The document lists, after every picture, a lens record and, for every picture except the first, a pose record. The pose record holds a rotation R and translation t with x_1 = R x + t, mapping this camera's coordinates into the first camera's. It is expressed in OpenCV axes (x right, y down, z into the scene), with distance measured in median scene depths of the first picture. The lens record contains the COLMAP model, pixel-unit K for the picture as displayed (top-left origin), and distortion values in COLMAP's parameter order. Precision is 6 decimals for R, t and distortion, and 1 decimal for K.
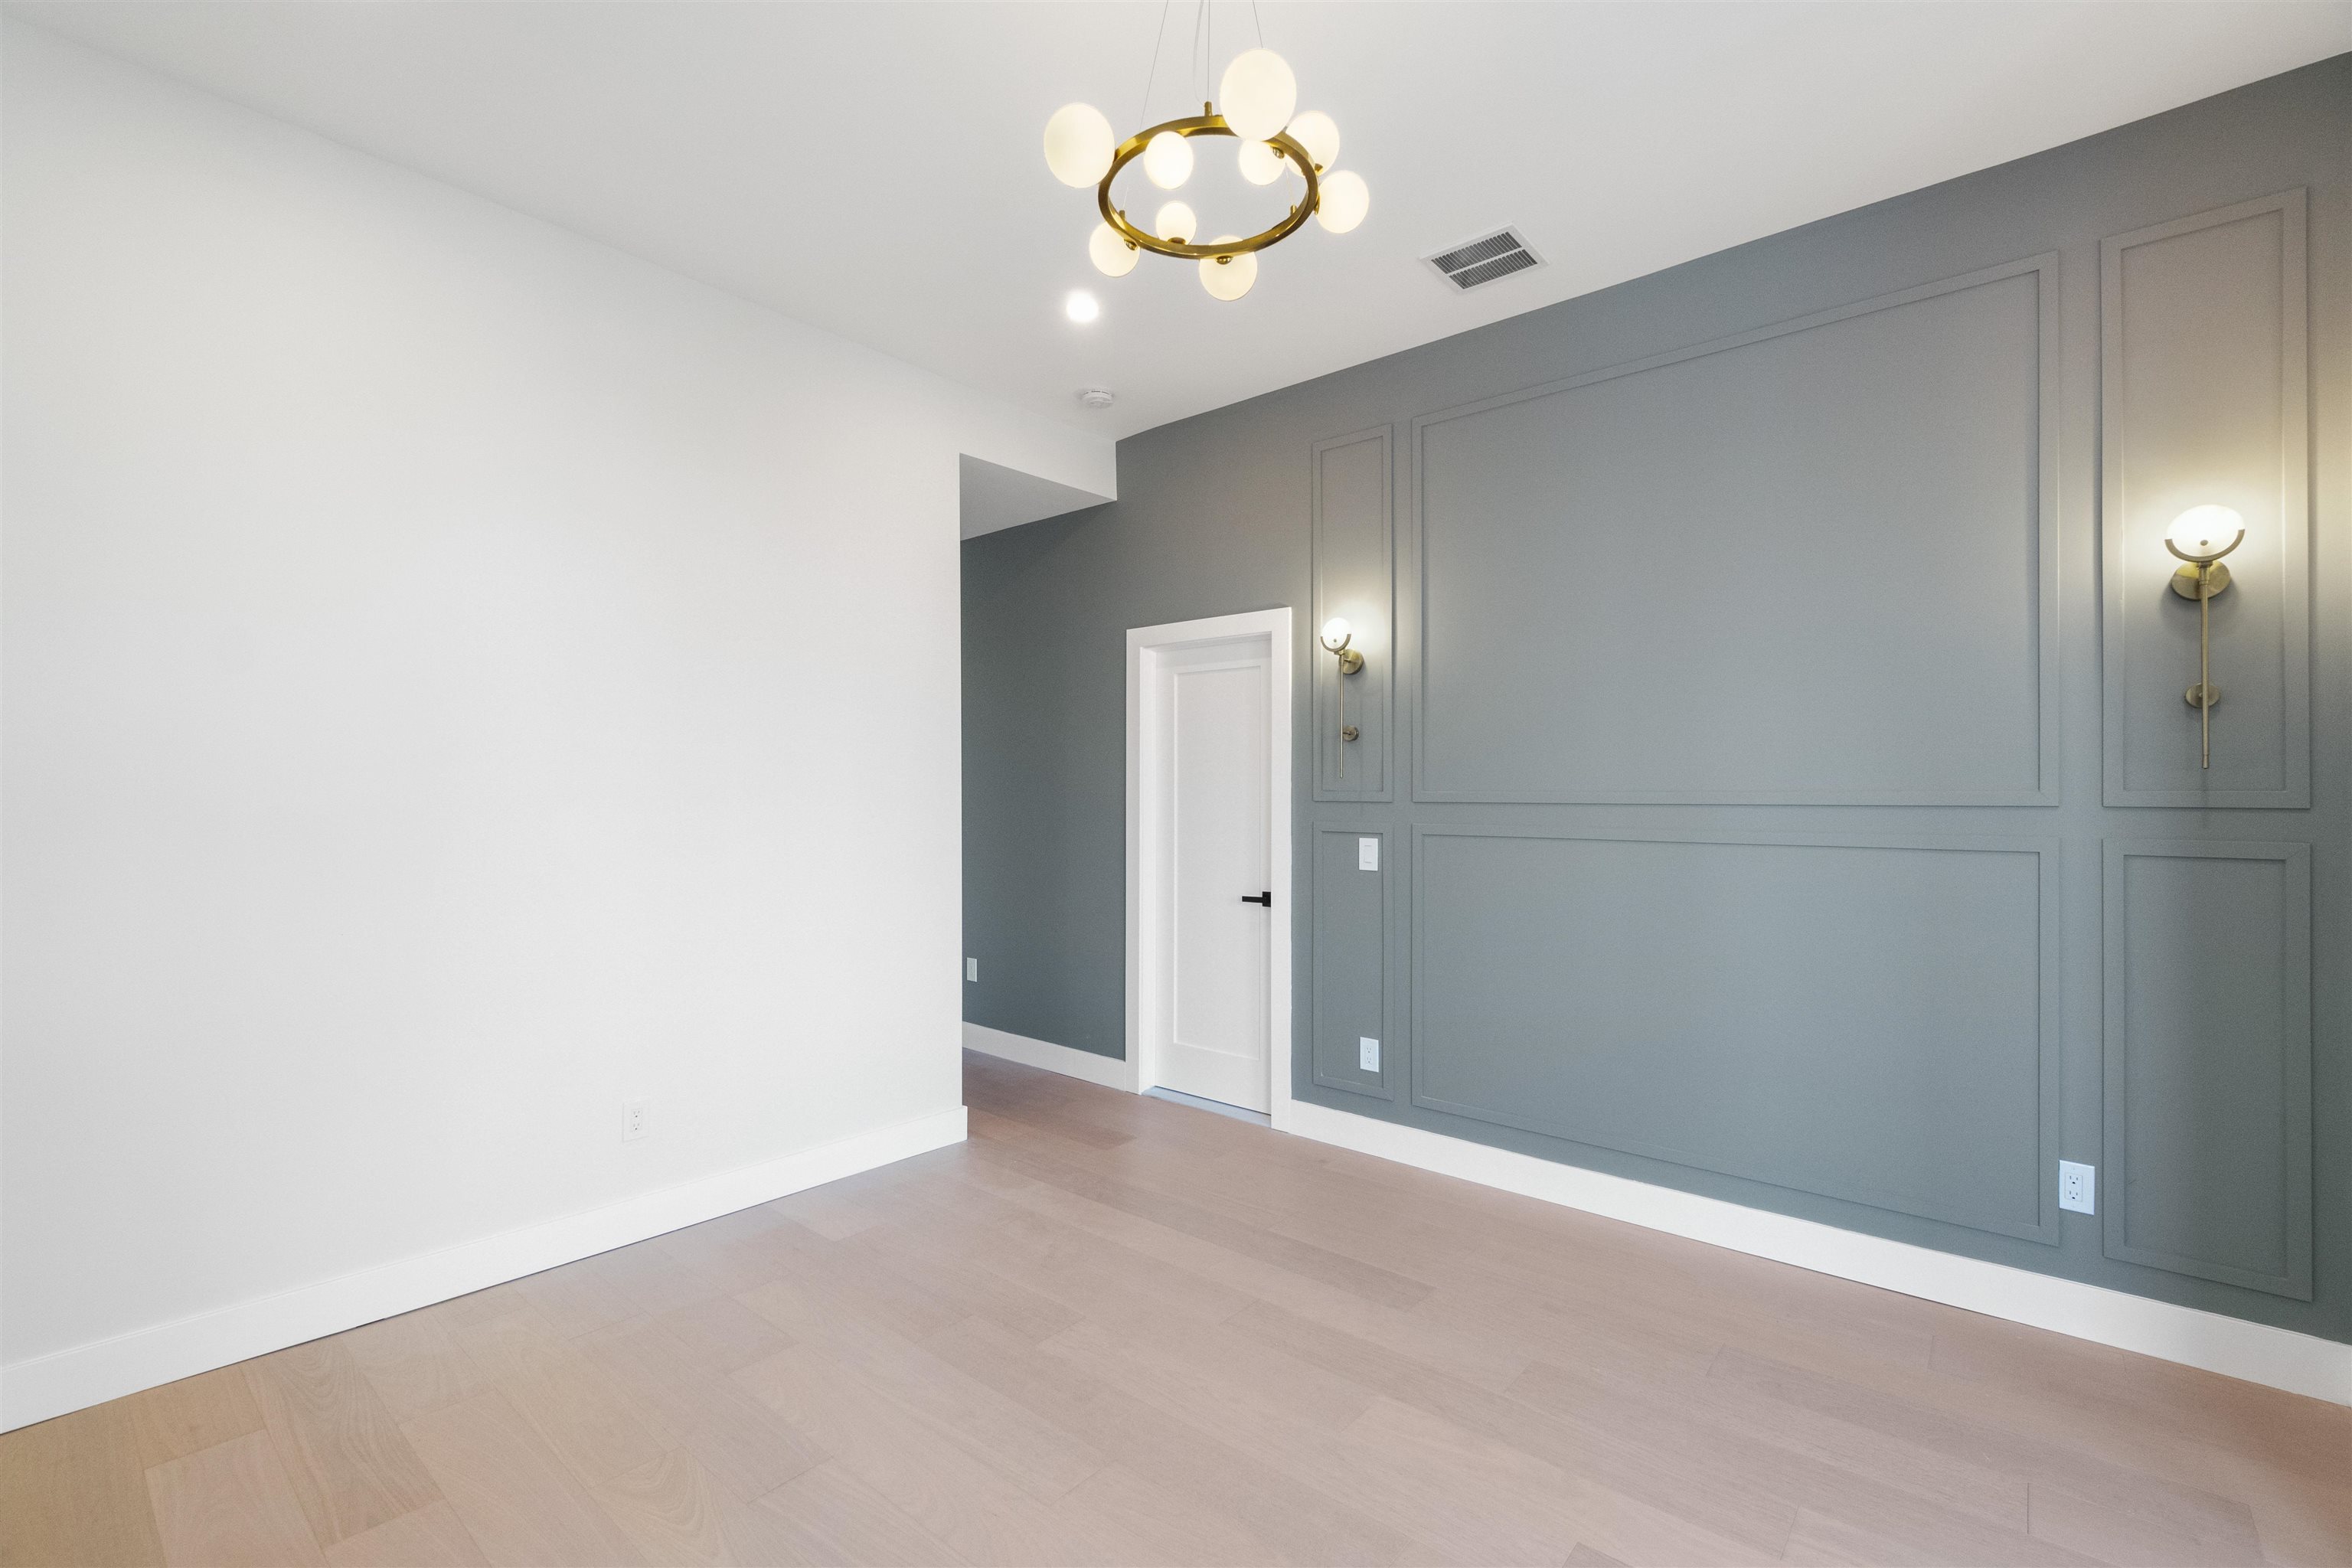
lens RADIAL K [[1025.8, 0, 1176.0], [0, 1025.8, 784.0], [0, 0, 1]] dist [0.002728, 0.000204]
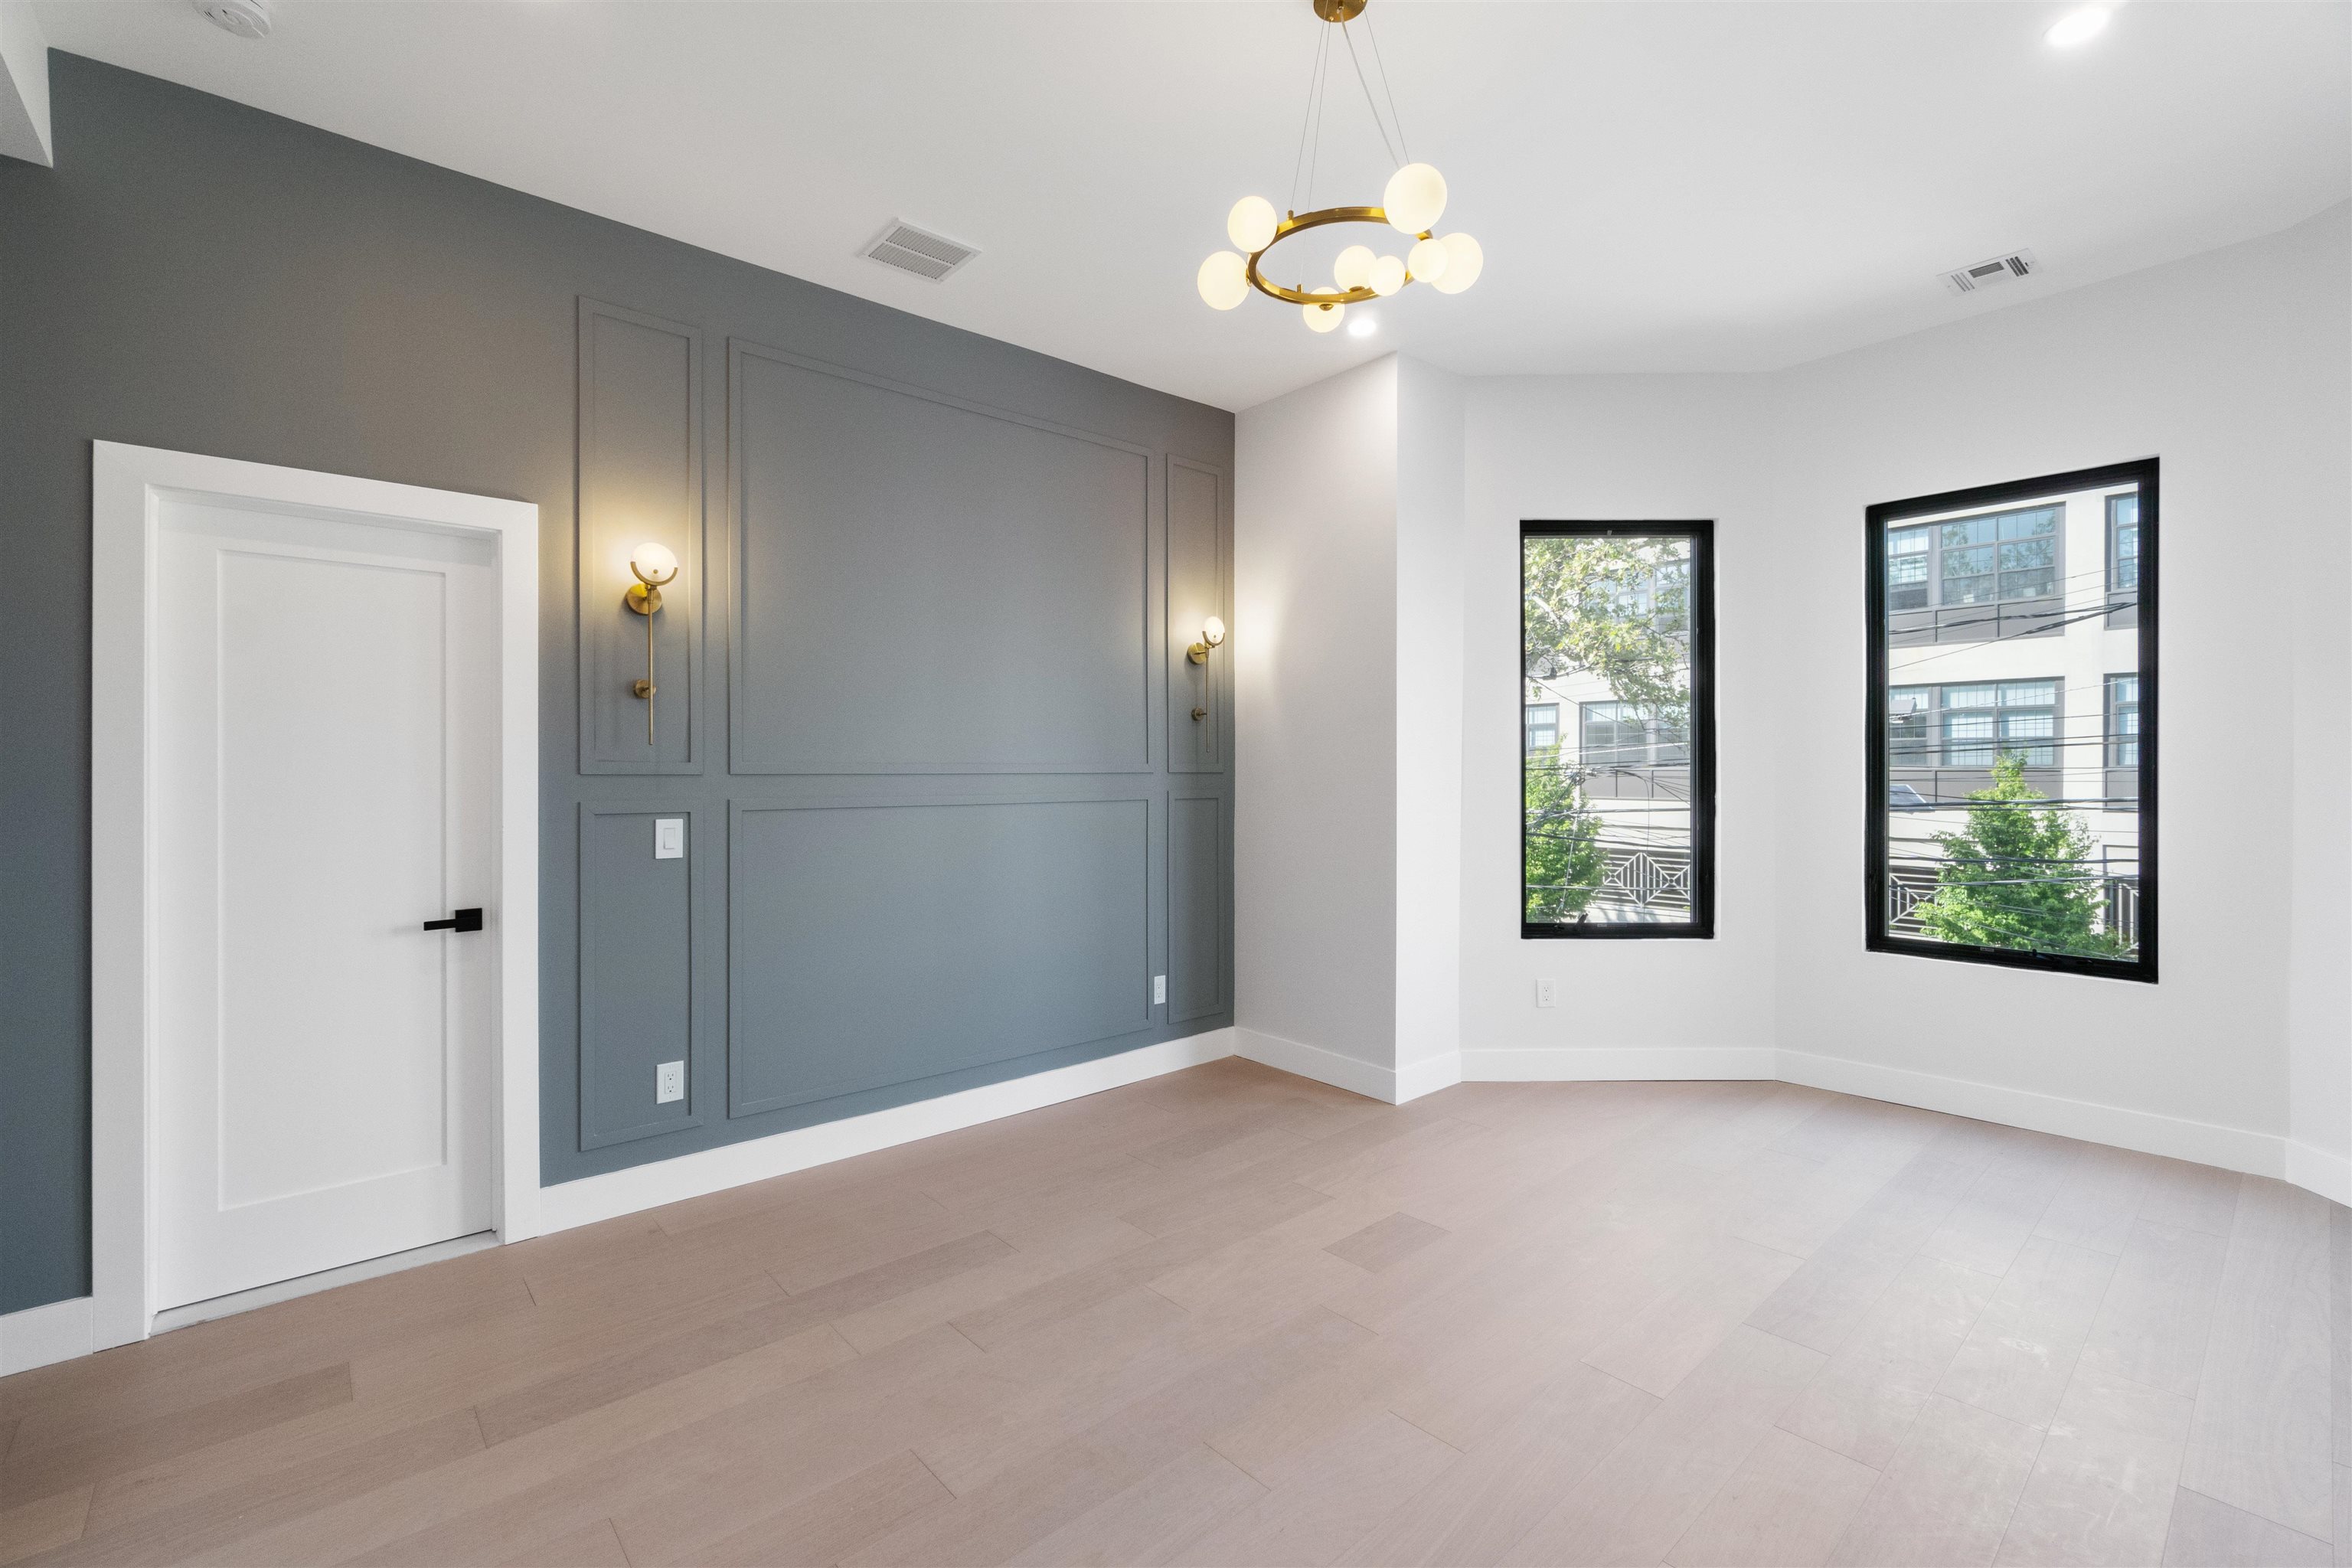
lens RADIAL K [[1028.5, 0, 1178.4], [0, 1028.5, 756.7], [0, 0, 1]] dist [-0.000387, -0.000319]
pose [[0.145922, 0.007133, 0.989270, -0.558890], [-0.010763, 0.999926, -0.005622, 0.003080], [-0.989238, -0.009827, 0.145988, 0.470493]]
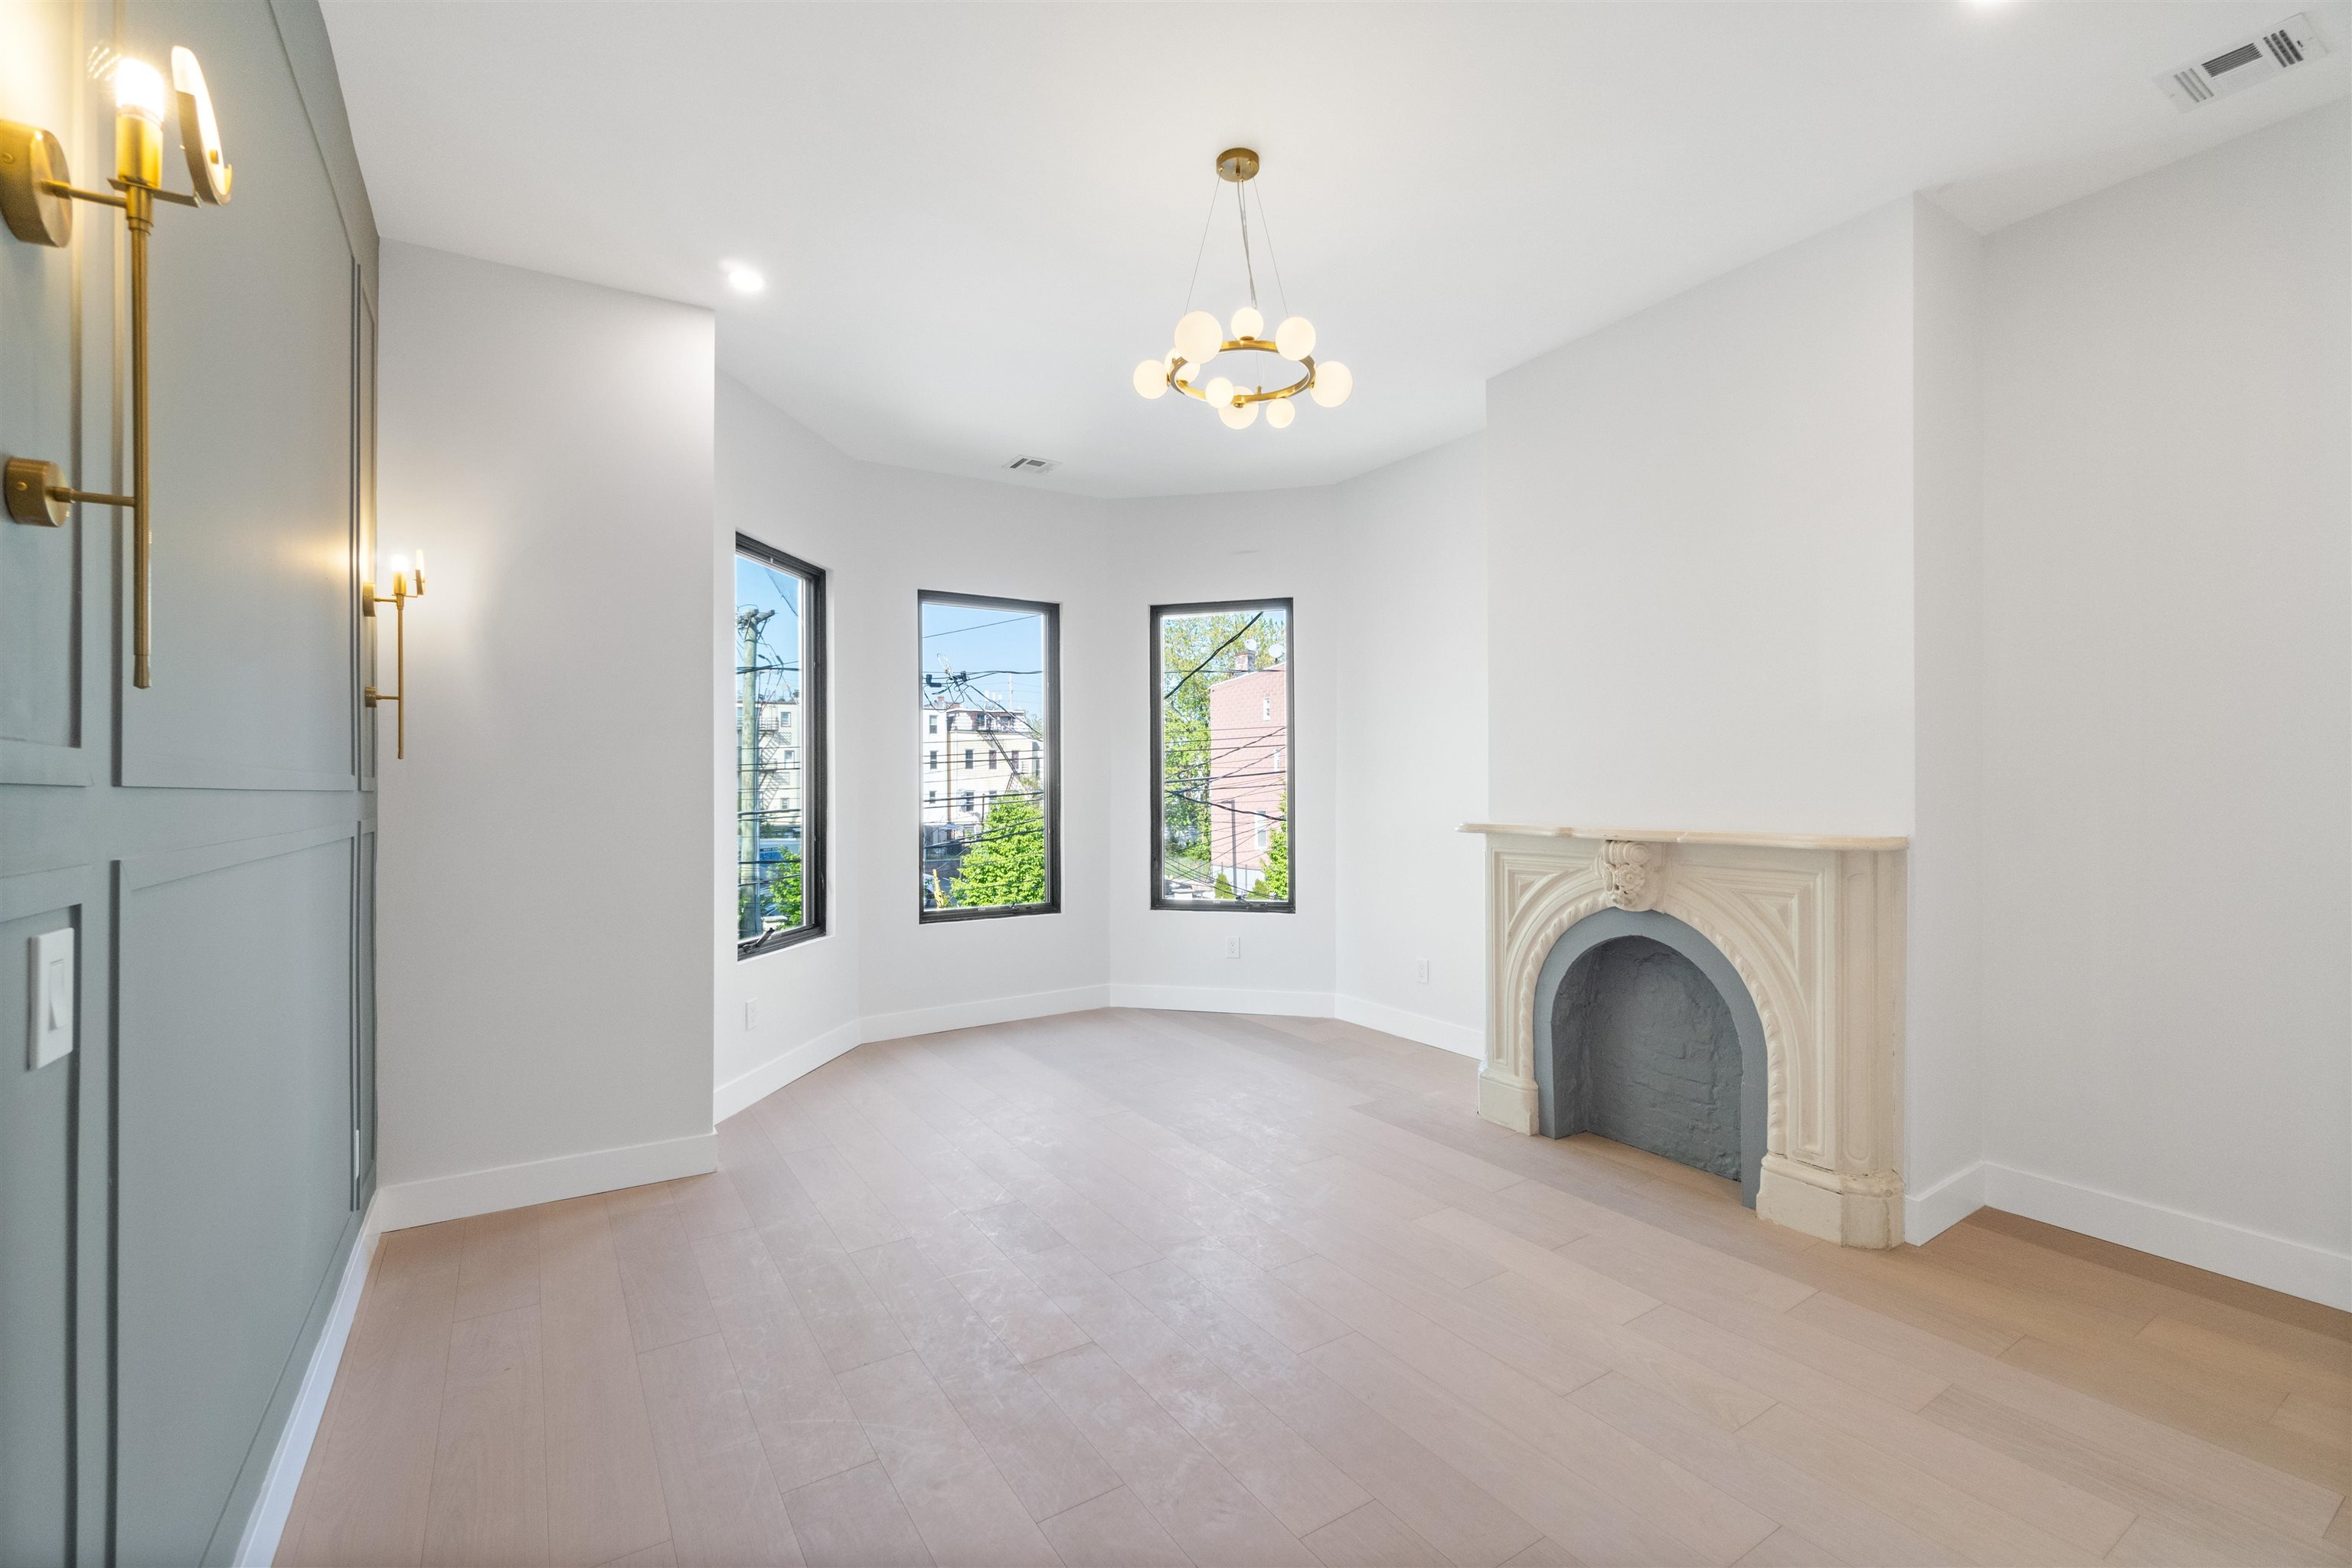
lens RADIAL K [[1011.5, 0, 1176.0], [0, 1011.5, 784.0], [0, 0, 1]] dist [-0.002981, -0.000358]
pose [[-0.963743, -0.008774, 0.266687, -0.133559], [-0.013583, 0.999777, -0.016196, 0.014407], [-0.266485, -0.019232, -0.963647, 1.136133]]
